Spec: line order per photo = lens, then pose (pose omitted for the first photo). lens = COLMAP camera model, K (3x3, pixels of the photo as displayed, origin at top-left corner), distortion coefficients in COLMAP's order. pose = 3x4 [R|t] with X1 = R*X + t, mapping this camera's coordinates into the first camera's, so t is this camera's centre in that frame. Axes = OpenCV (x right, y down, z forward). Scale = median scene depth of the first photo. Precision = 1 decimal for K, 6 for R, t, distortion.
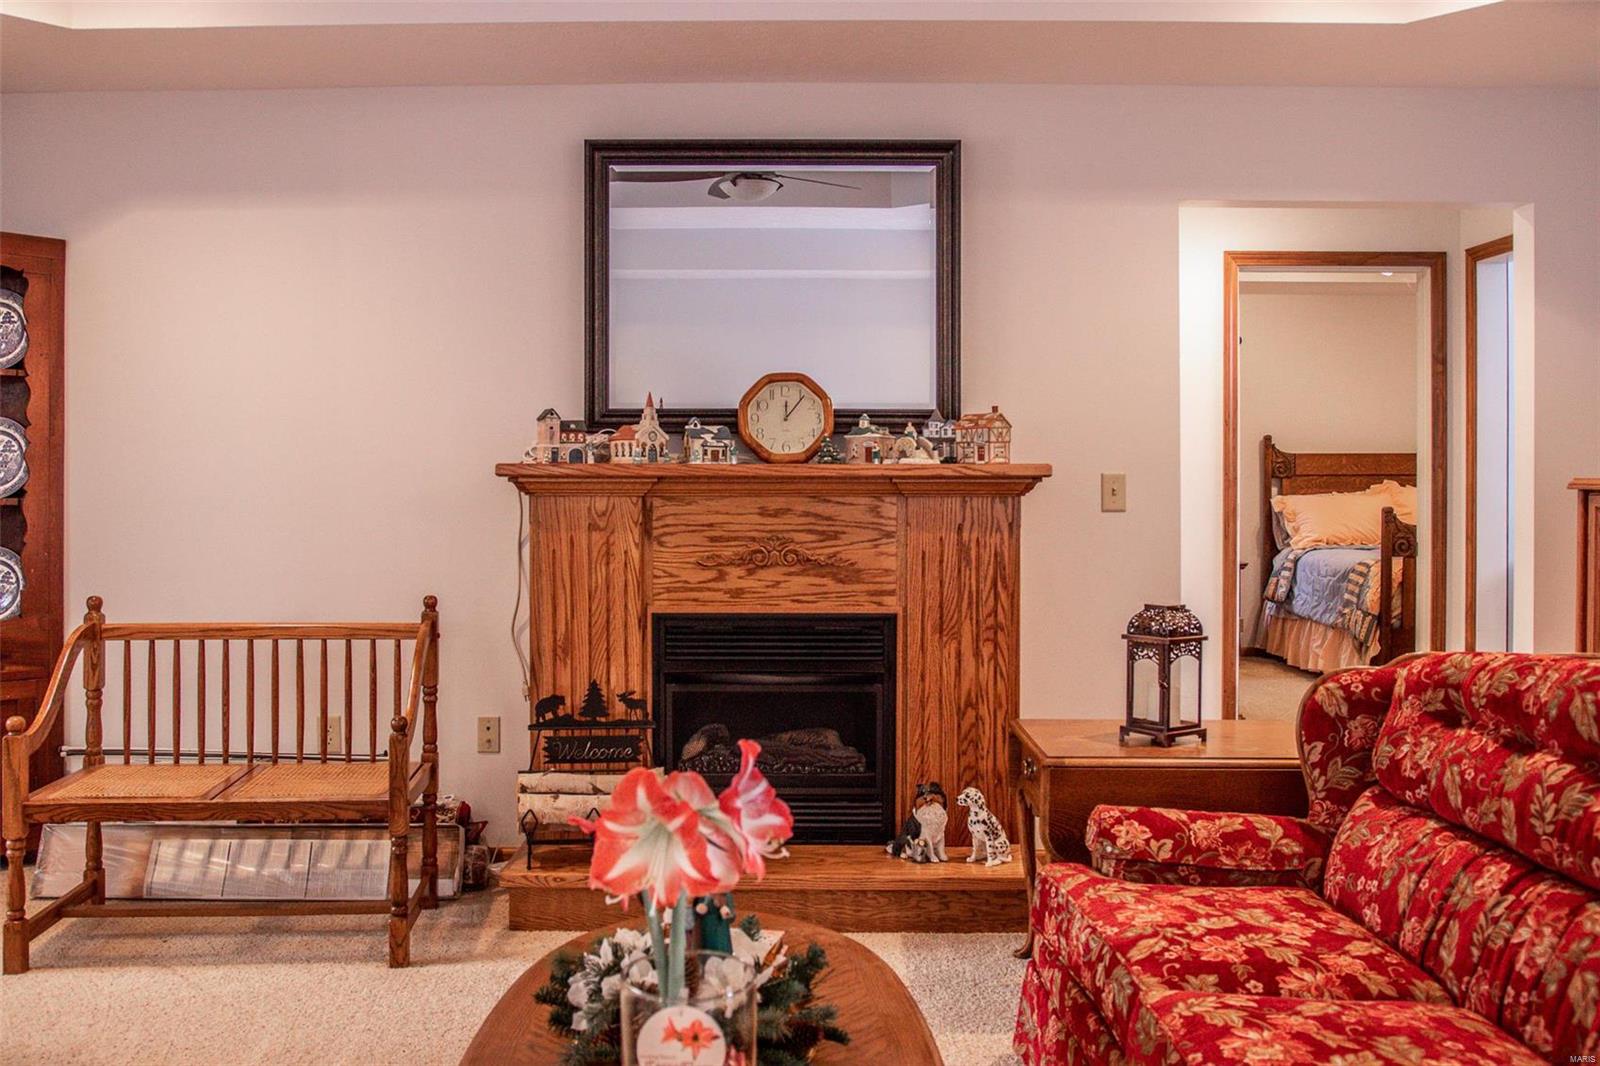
lens RADIAL K [[1344.3, 0, 740.9], [0, 1344.3, 477.3], [0, 0, 1]] dist [-0.054231, 0.037308]
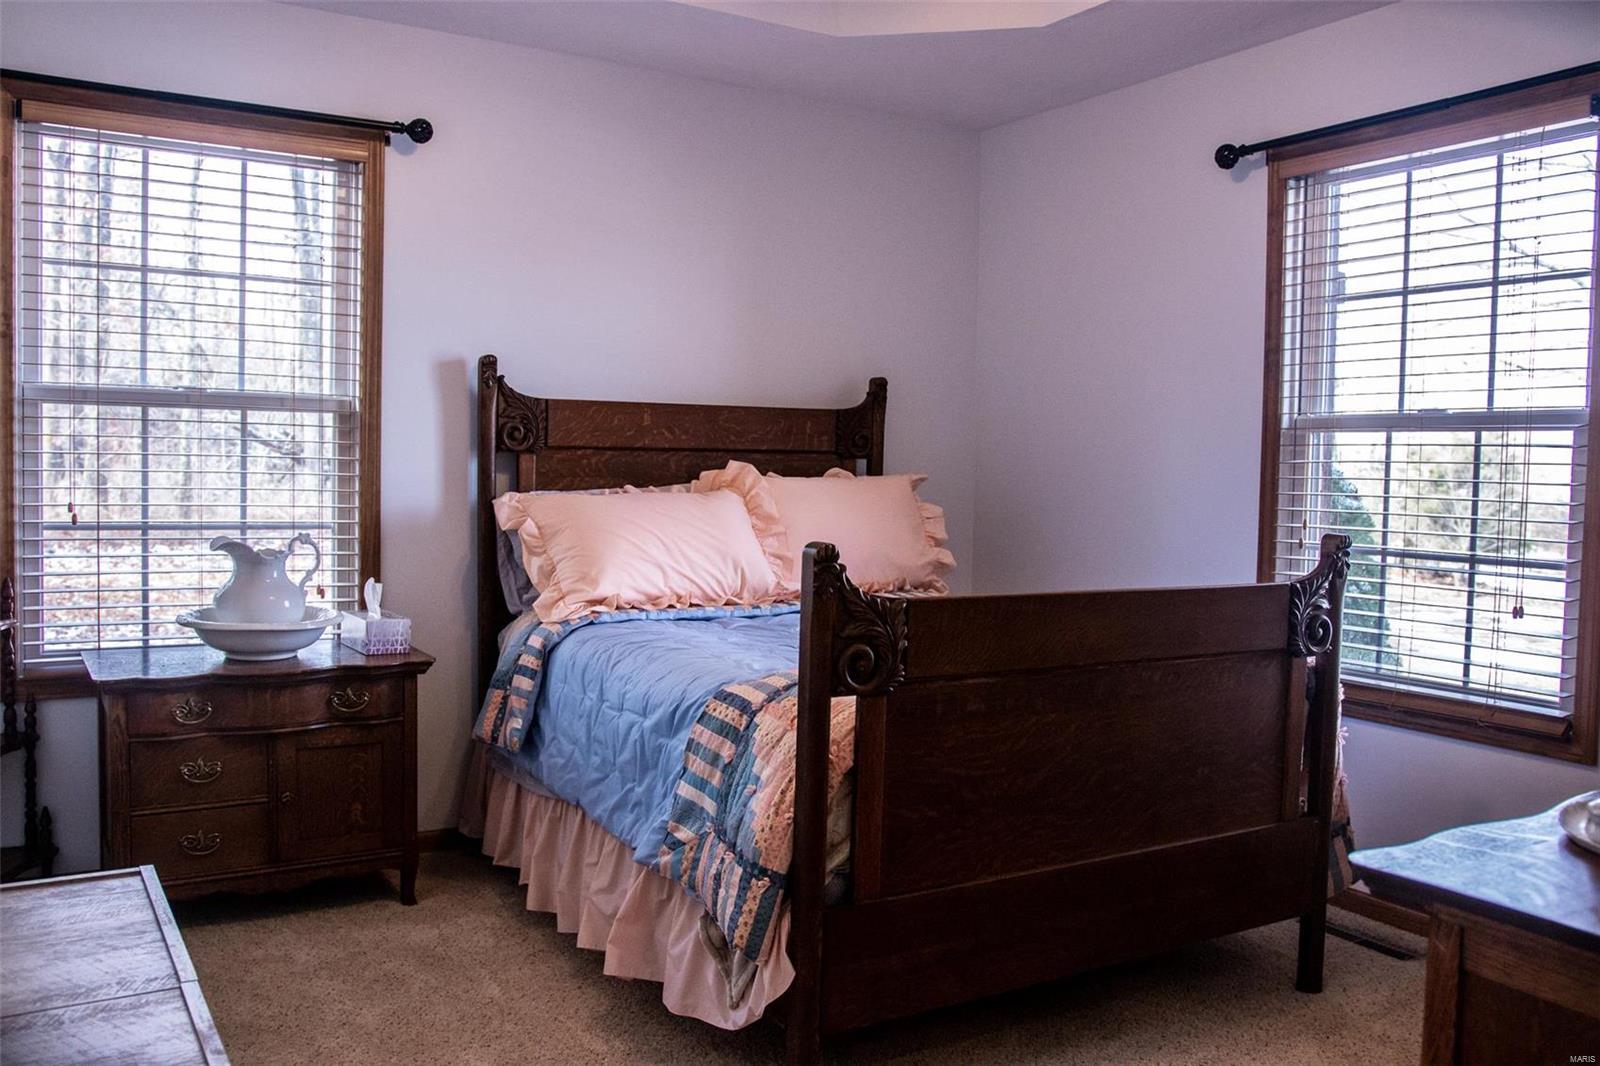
lens RADIAL K [[1334.4, 0, 807.1], [0, 1334.4, 535.1], [0, 0, 1]] dist [-0.085526, 0.070643]
pose [[0.832624, -0.013589, 0.553671, 0.534714], [-0.017123, 0.998589, 0.050259, 0.008642], [-0.553573, -0.051328, 0.831217, 1.284042]]
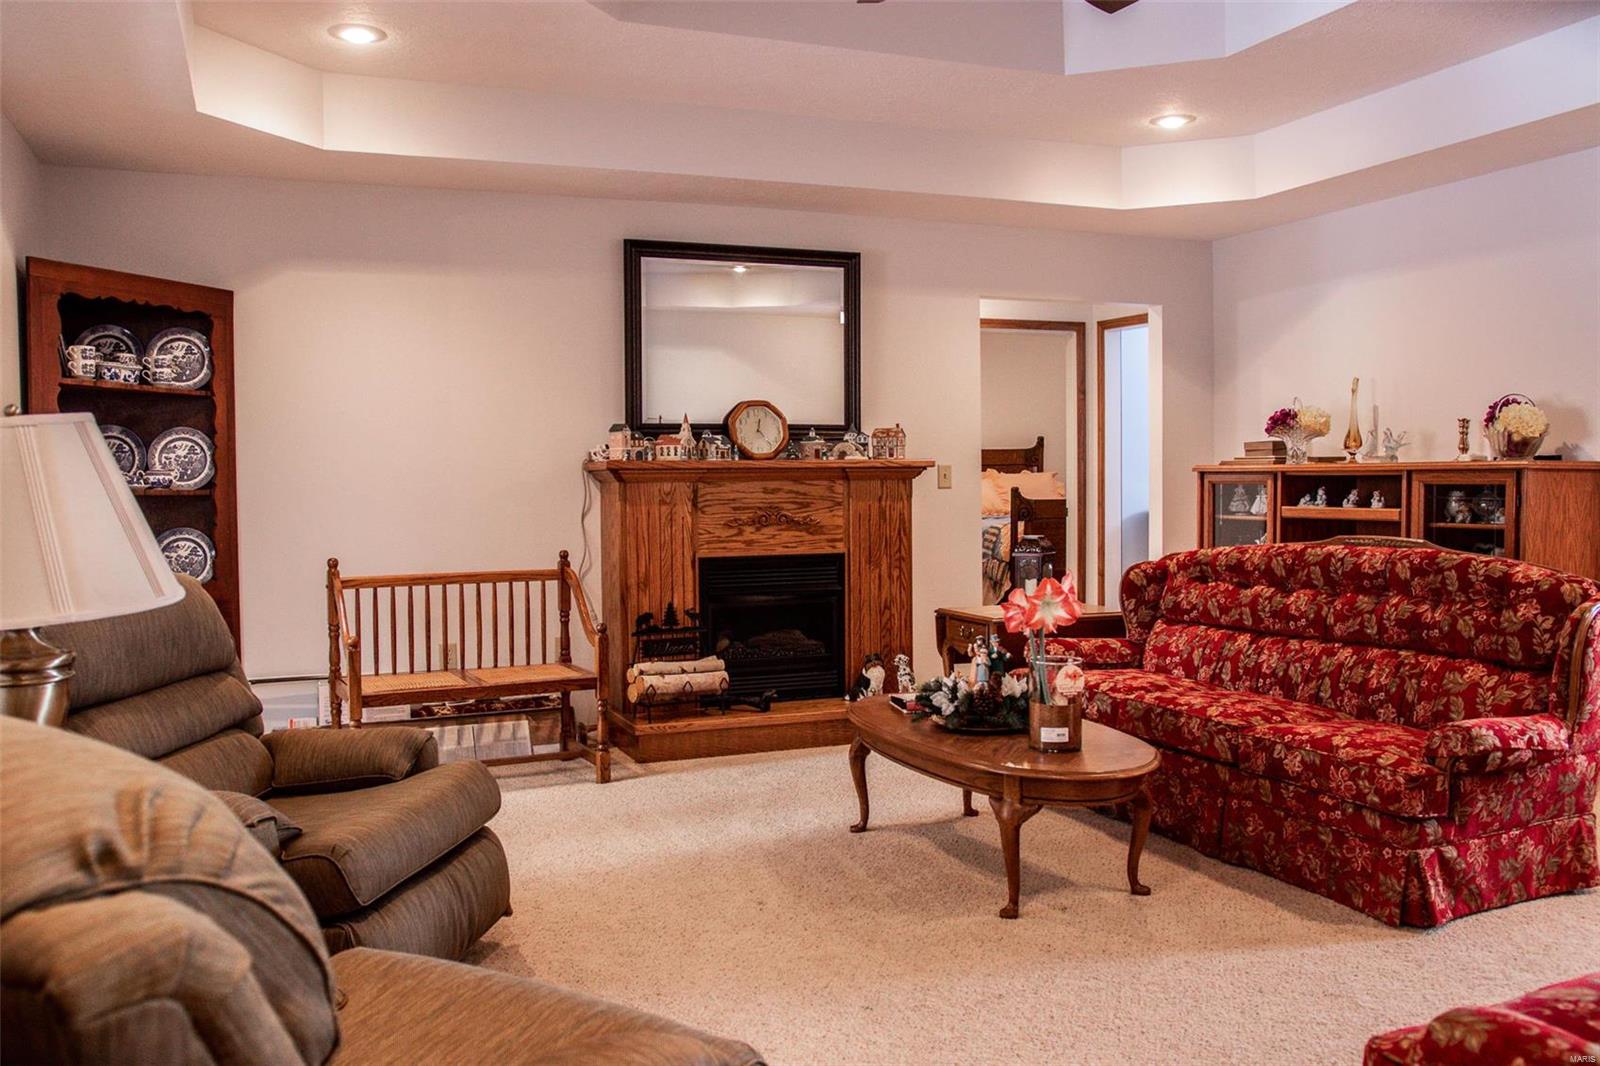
lens RADIAL K [[1336.1, 0, 741.8], [0, 1336.1, 501.0], [0, 0, 1]] dist [-0.032423, 0.001233]
pose [[0.930947, -0.017158, 0.364751, -0.559714], [0.009051, 0.999673, 0.023924, 0.000171], [-0.365042, -0.018971, 0.930798, -0.425946]]
